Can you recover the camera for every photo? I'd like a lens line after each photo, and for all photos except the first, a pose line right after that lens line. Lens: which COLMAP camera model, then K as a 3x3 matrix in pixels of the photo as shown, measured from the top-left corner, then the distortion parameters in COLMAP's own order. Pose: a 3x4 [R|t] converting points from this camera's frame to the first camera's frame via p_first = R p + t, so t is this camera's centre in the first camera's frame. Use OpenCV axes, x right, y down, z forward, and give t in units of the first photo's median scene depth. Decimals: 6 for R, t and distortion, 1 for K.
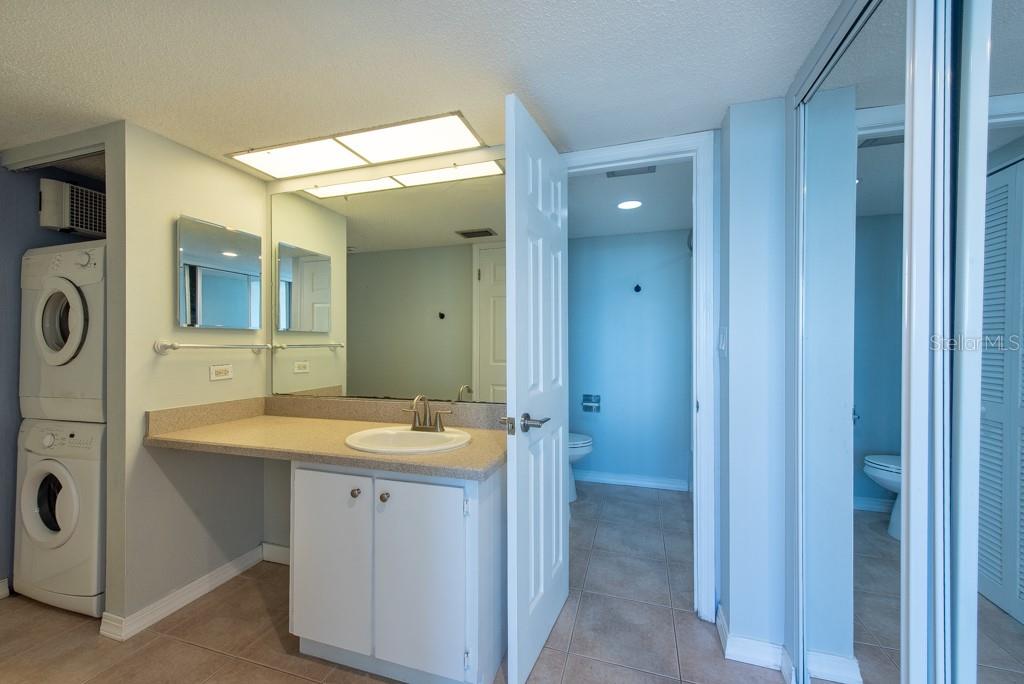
lens RADIAL K [[404.3, 0, 517.8], [0, 404.3, 342.2], [0, 0, 1]] dist [0.010255, -0.002505]
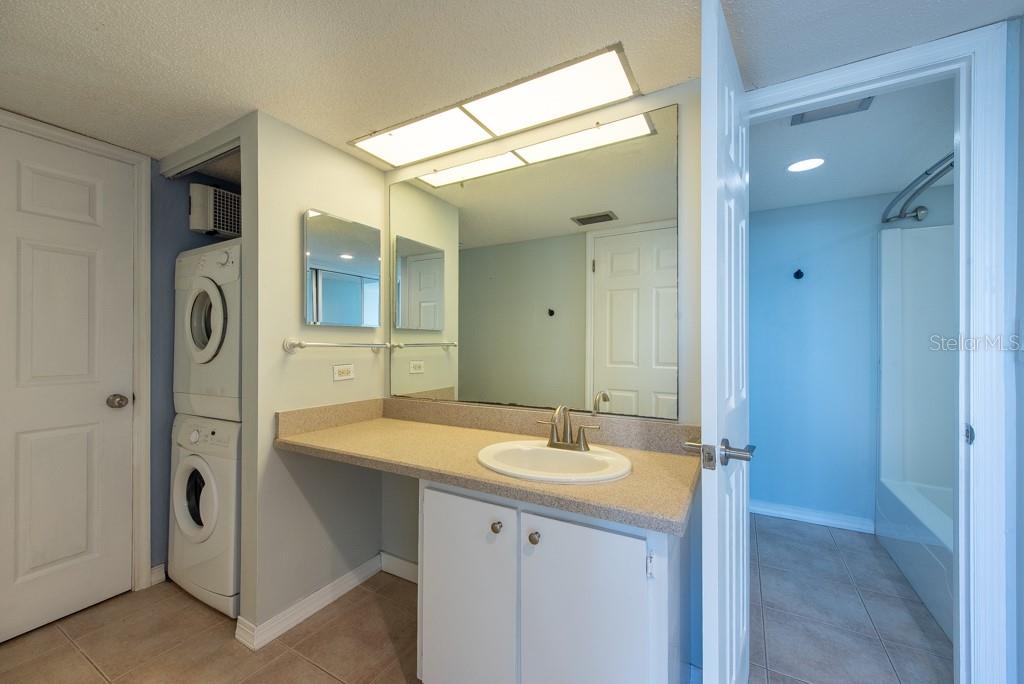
lens RADIAL K [[404.3, 0, 517.8], [0, 404.3, 342.2], [0, 0, 1]] dist [0.010255, -0.002505]
pose [[0.978821, 0.001348, -0.204712, -0.147309], [-0.001295, 0.999999, 0.000397, 0.002949], [0.204712, -0.000123, 0.978822, 0.166642]]
